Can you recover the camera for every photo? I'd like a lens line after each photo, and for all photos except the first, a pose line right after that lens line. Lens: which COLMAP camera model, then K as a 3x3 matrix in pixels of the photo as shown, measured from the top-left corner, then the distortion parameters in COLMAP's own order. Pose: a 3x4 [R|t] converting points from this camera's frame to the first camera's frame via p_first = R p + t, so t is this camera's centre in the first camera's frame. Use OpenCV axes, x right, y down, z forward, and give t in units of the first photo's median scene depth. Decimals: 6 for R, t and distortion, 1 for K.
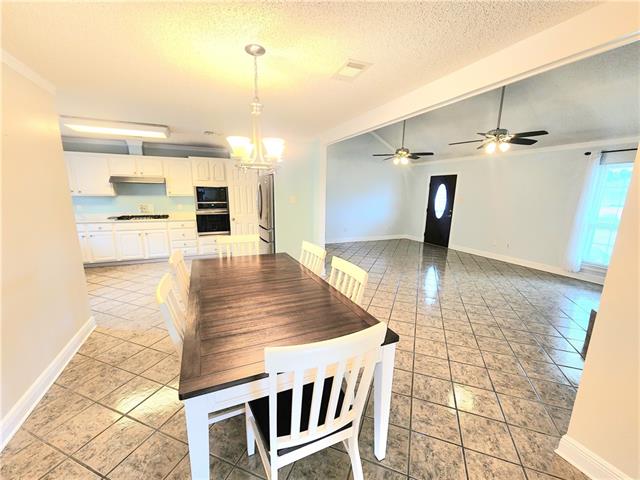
lens RADIAL K [[262.5, 0, 316.3], [0, 262.5, 239.1], [0, 0, 1]] dist [-0.000876, 0.000513]
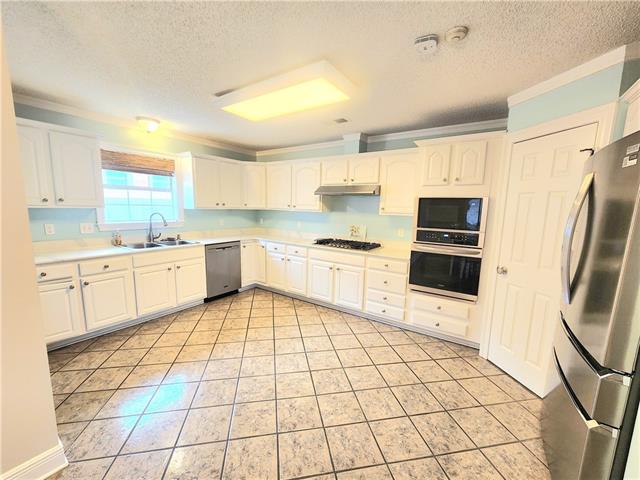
lens RADIAL K [[262.5, 0, 318.1], [0, 262.5, 248.7], [0, 0, 1]] dist [-0.000876, 0.000513]
pose [[0.521157, 0.137827, -0.842258, -0.108514], [-0.170065, 0.983854, 0.055768, -0.093269], [0.836345, 0.114174, 0.536182, 0.549886]]
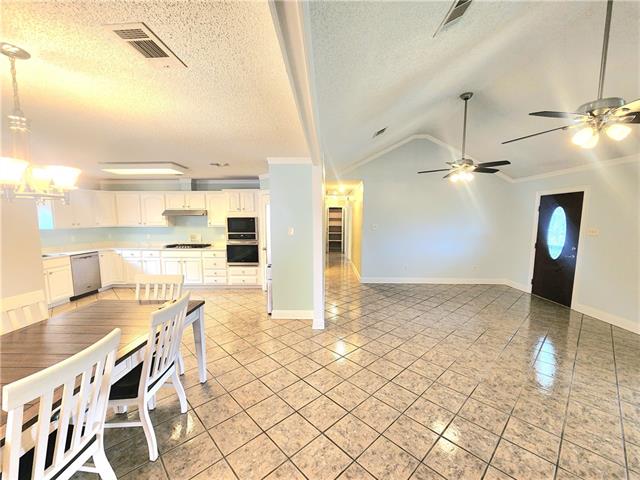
lens RADIAL K [[262.5, 0, 317.2], [0, 262.5, 241.6], [0, 0, 1]] dist [-0.000876, 0.000513]
pose [[0.905059, 0.023624, -0.424629, 0.286652], [-0.062664, 0.994966, -0.078209, -0.048022], [0.420644, 0.097393, 0.901983, 0.227305]]
